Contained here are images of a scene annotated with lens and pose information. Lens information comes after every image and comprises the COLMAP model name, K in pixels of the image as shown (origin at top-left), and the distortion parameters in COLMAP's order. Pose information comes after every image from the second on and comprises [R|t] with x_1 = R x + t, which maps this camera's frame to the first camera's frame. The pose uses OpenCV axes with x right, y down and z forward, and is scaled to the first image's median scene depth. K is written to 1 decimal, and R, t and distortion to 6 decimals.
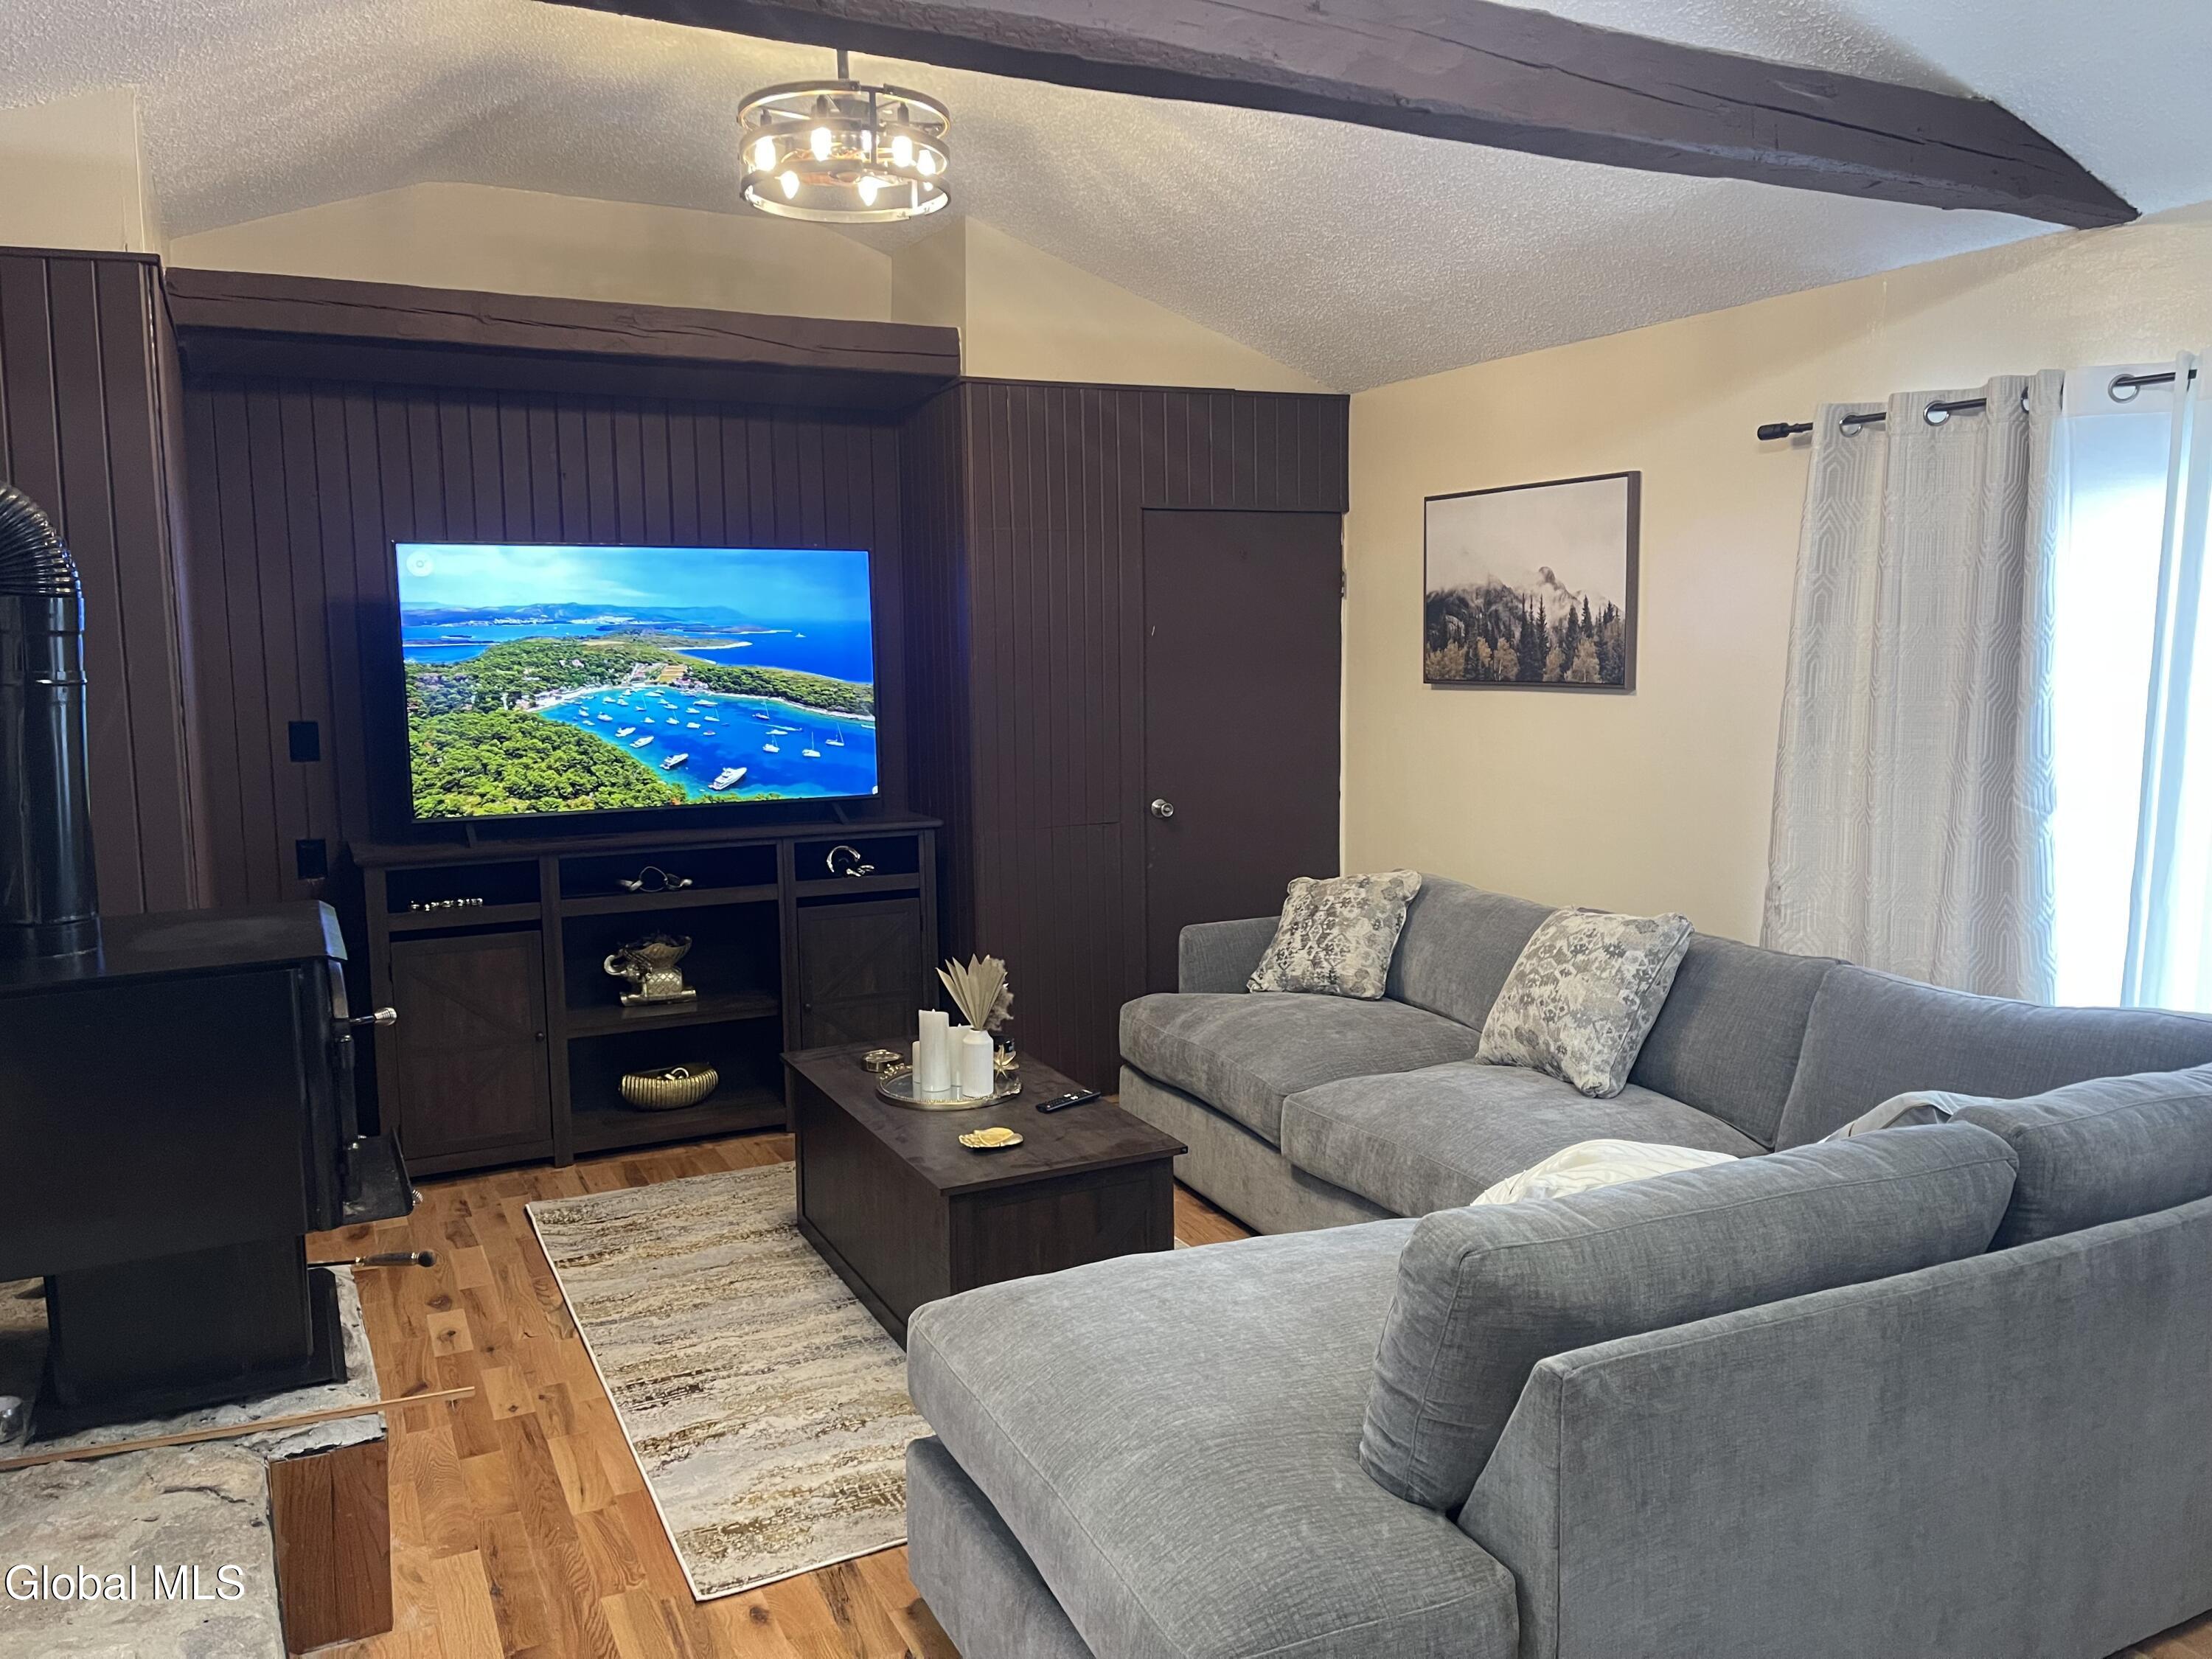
lens RADIAL K [[1667.7, 0, 1105.5], [0, 1667.7, 825.4], [0, 0, 1]] dist [0.041505, -0.050481]
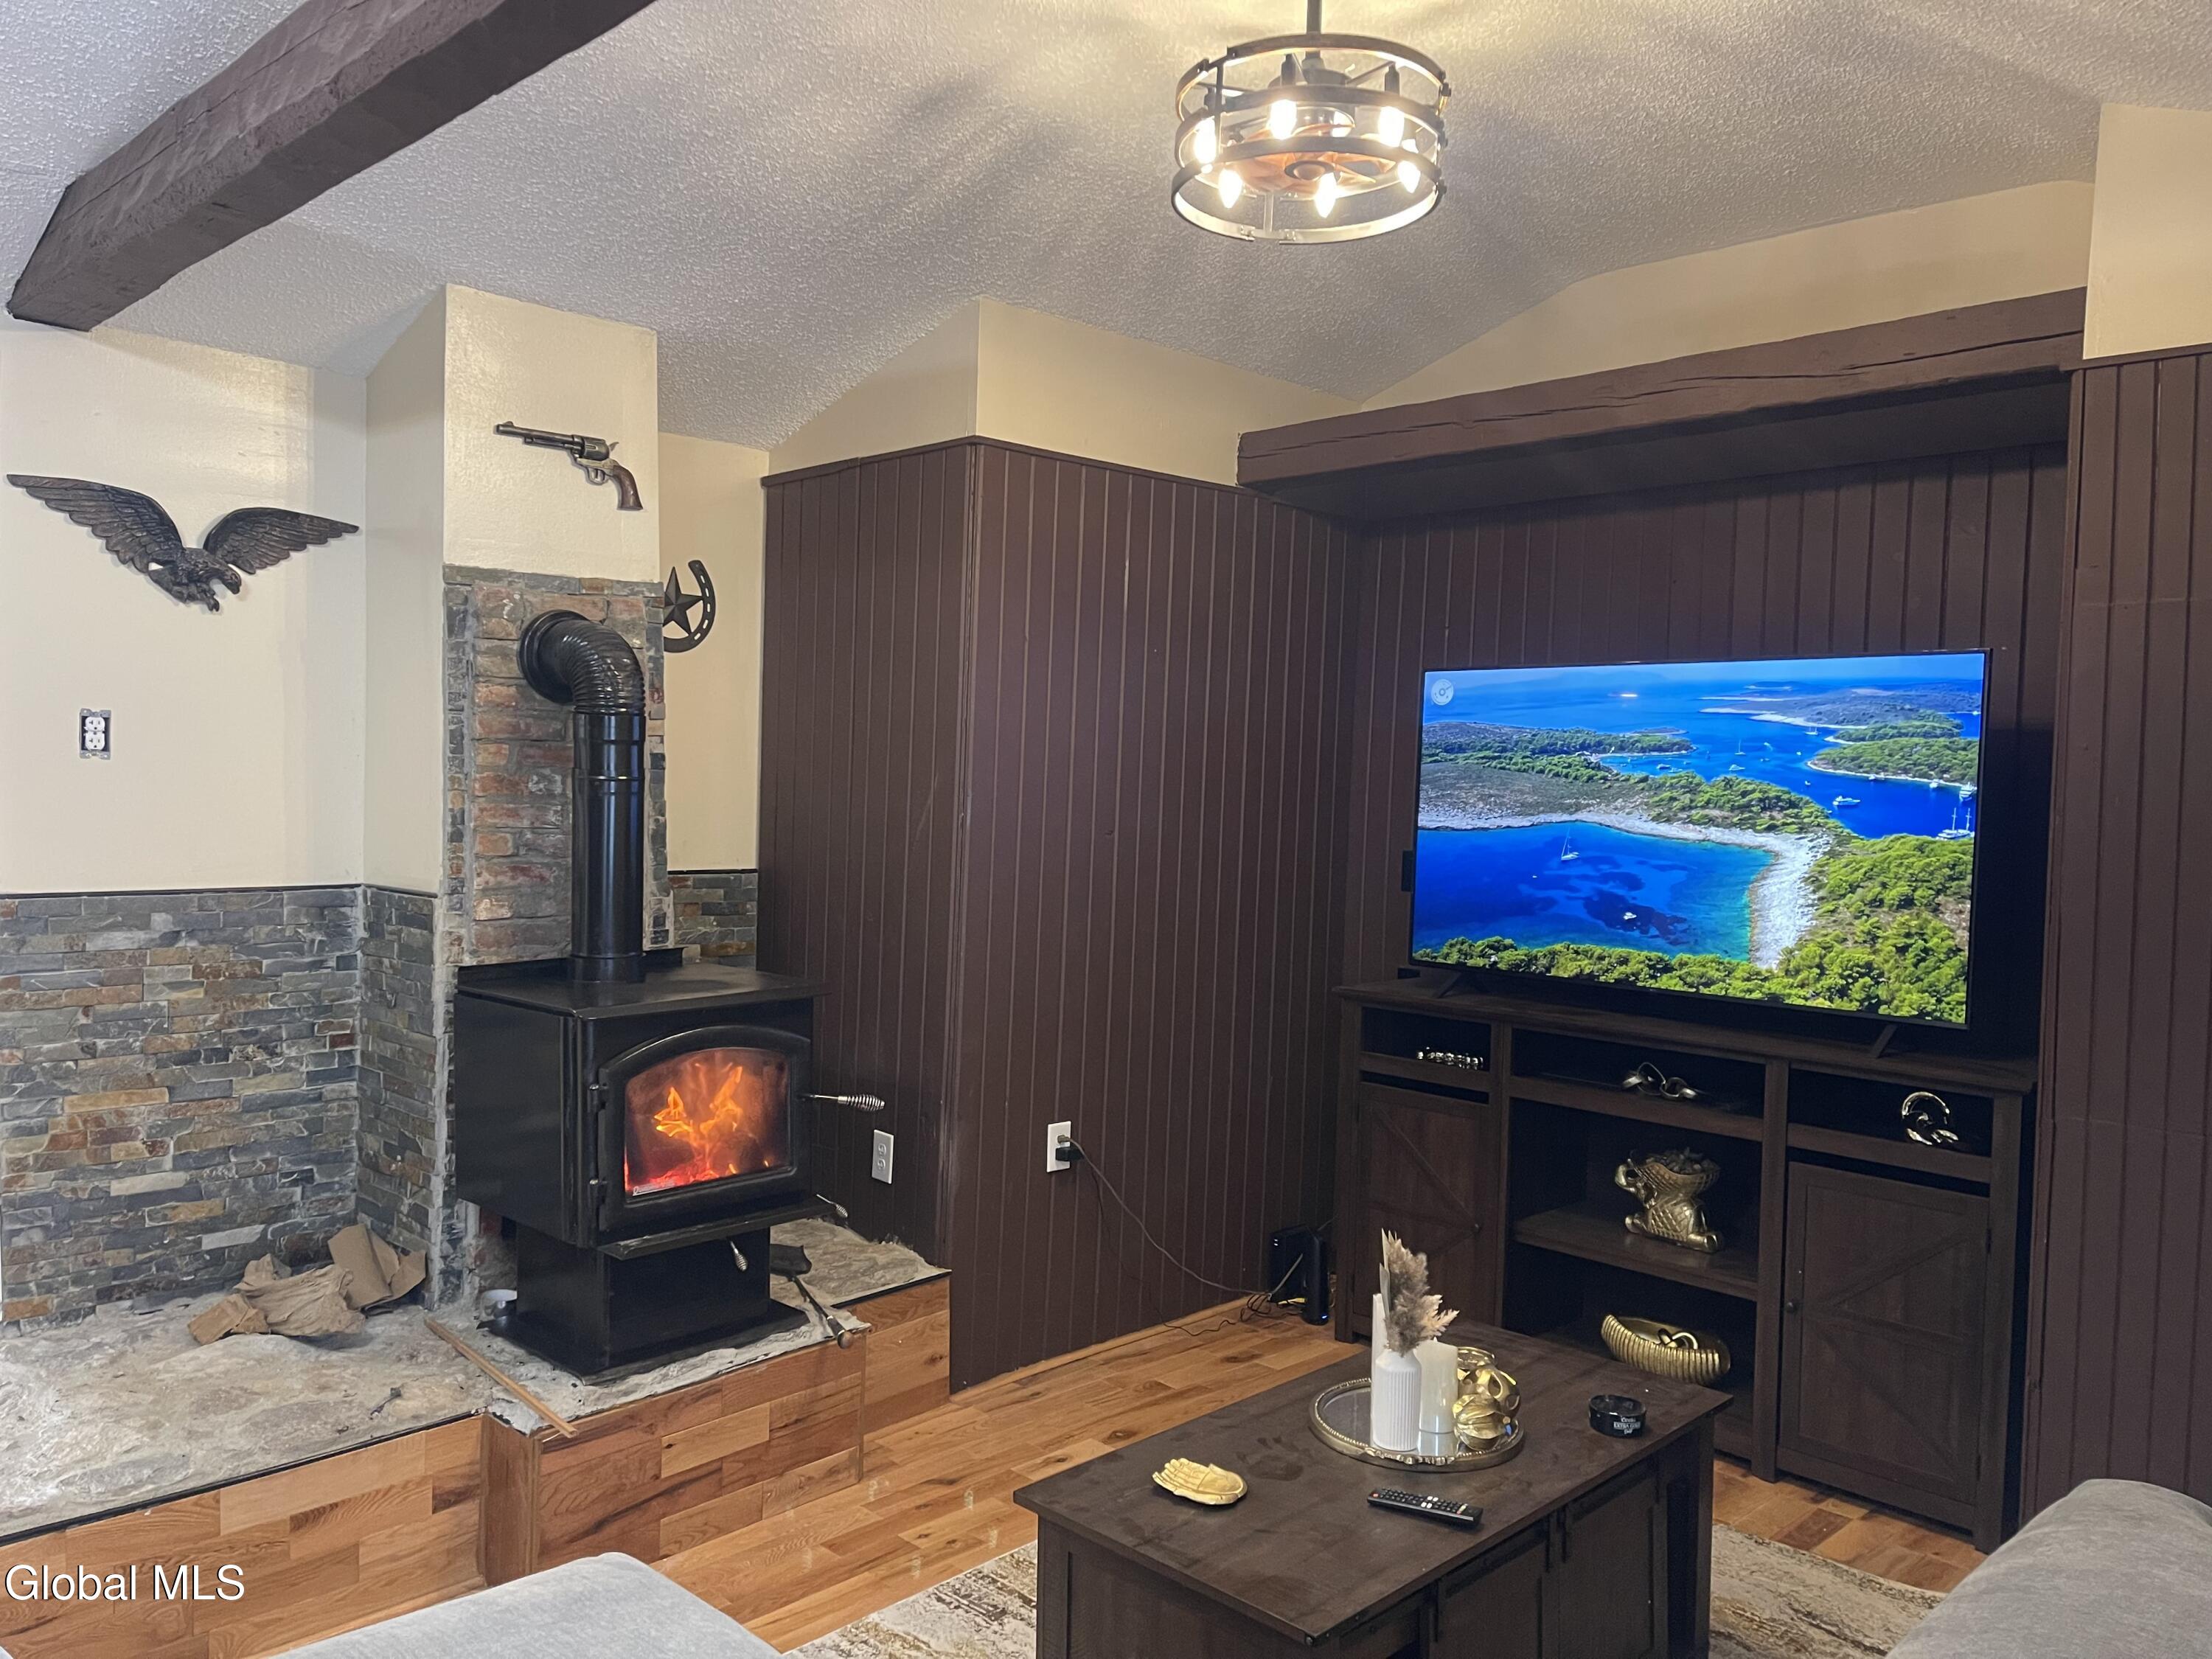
lens RADIAL K [[1667.7, 0, 1104.3], [0, 1667.7, 828.8], [0, 0, 1]] dist [0.041505, -0.050481]
pose [[0.316130, 0.052286, -0.947274, 0.411930], [-0.136234, 0.990634, 0.009214, -0.060188], [0.938883, 0.126138, 0.320292, 0.514225]]
